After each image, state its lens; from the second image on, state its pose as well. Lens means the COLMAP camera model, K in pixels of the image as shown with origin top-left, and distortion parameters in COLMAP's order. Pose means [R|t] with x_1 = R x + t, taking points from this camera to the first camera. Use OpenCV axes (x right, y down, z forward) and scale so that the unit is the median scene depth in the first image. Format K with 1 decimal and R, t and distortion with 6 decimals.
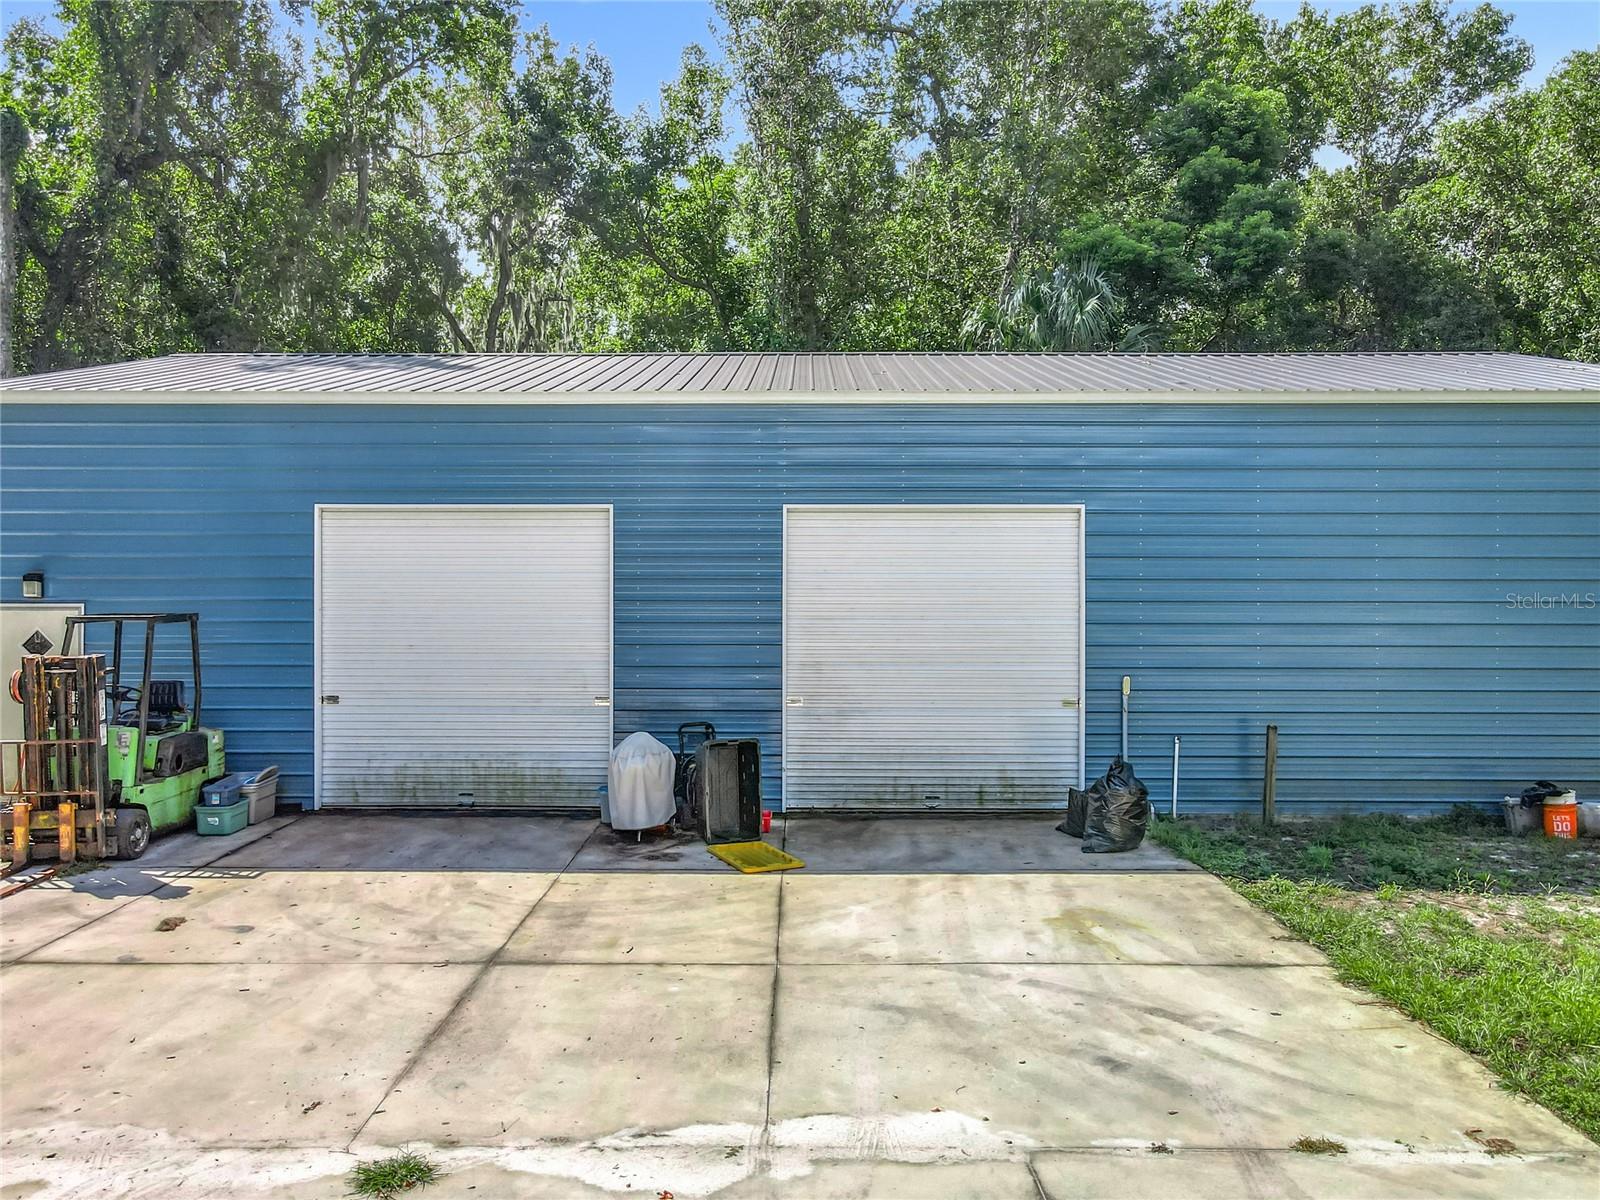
lens RADIAL K [[1293.1, 0, 809.5], [0, 1293.1, 572.8], [0, 0, 1]] dist [0.014004, 0.006210]
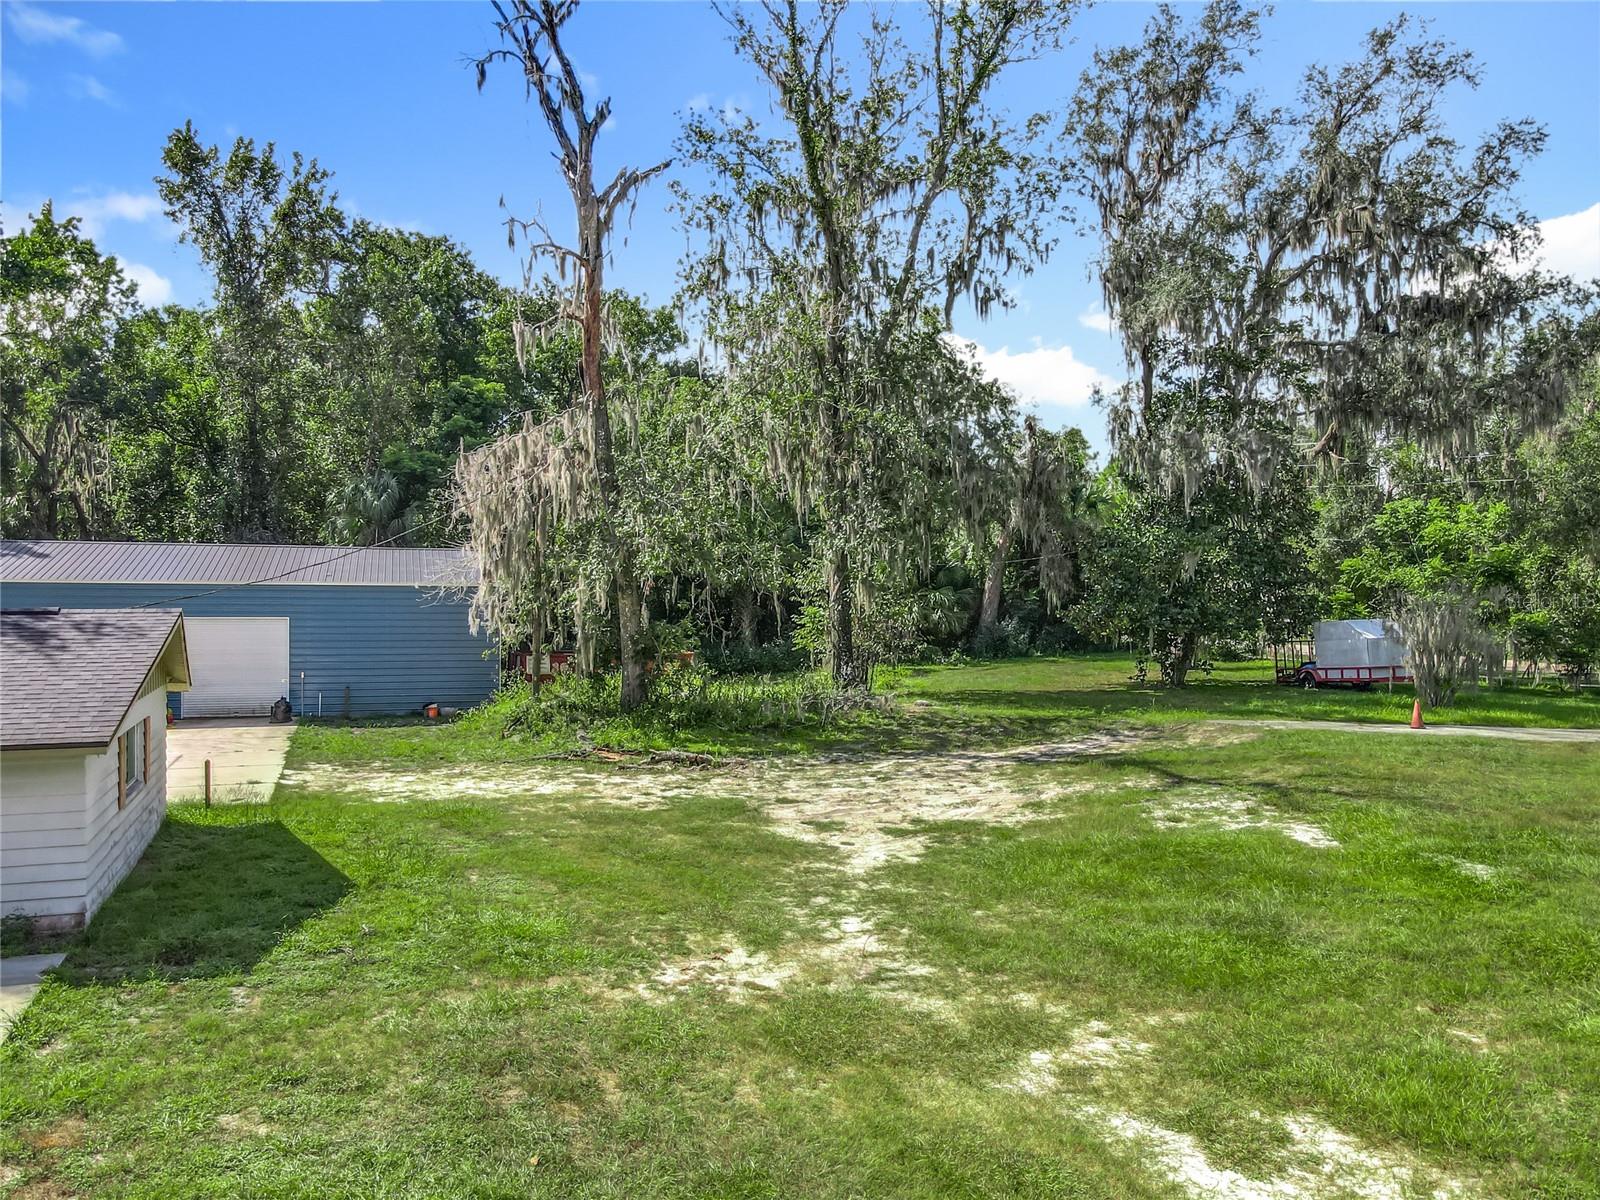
lens RADIAL K [[1200.6, 0, 800.0], [0, 1200.6, 600.0], [0, 0, 1]] dist [0.004053, 0.001025]
pose [[0.947862, 0.002007, 0.318675, 0.465138], [-0.008488, 0.999784, 0.018951, -0.158242], [-0.318568, -0.020667, 0.947675, -2.126842]]
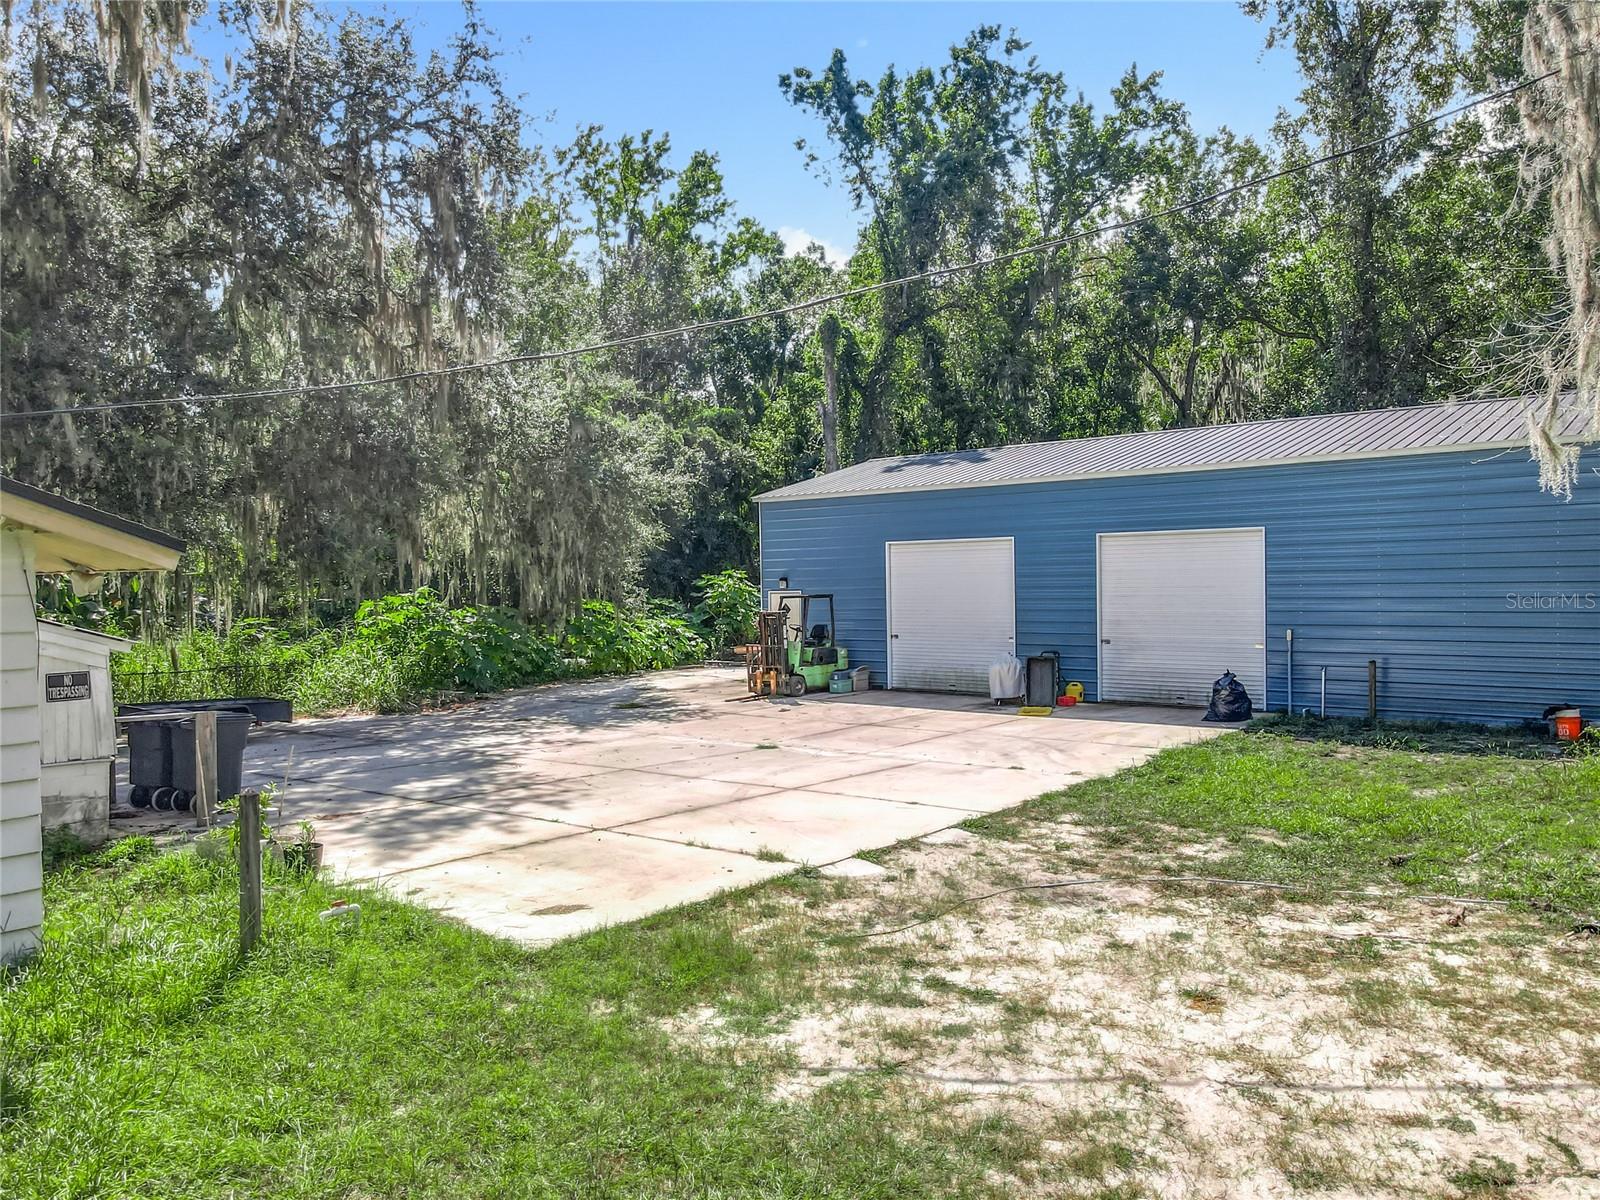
lens RADIAL K [[1200.6, 0, 800.0], [0, 1200.6, 600.0], [0, 0, 1]] dist [0.004053, 0.001025]
pose [[0.781235, -0.003299, -0.624228, 0.715284], [0.018574, 0.999666, 0.017963, 0.002363], [0.623960, -0.025628, 0.781036, -0.594687]]
